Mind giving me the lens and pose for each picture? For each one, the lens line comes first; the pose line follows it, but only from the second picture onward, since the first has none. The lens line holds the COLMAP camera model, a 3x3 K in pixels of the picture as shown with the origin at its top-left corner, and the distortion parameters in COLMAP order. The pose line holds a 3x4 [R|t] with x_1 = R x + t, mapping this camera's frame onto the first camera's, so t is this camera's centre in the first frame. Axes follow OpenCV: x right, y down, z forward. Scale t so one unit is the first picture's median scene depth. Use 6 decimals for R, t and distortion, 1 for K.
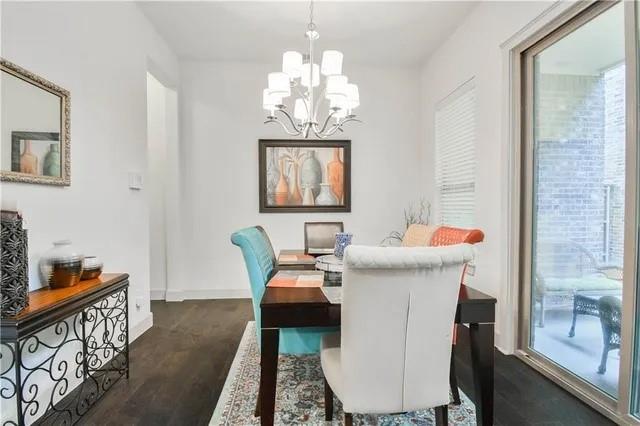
lens RADIAL K [[330.9, 0, 320.6], [0, 330.9, 214.6], [0, 0, 1]] dist [0.000922, -0.000256]
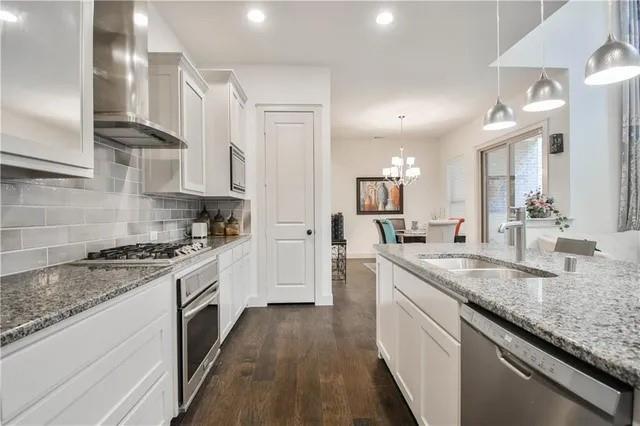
lens RADIAL K [[330.9, 0, 316.6], [0, 330.9, 213.9], [0, 0, 1]] dist [0.000922, -0.000256]
pose [[0.999144, -0.008559, -0.040482, -0.340998], [0.008439, 0.999959, -0.003133, -0.005883], [0.040507, 0.002789, 0.999175, -0.968260]]
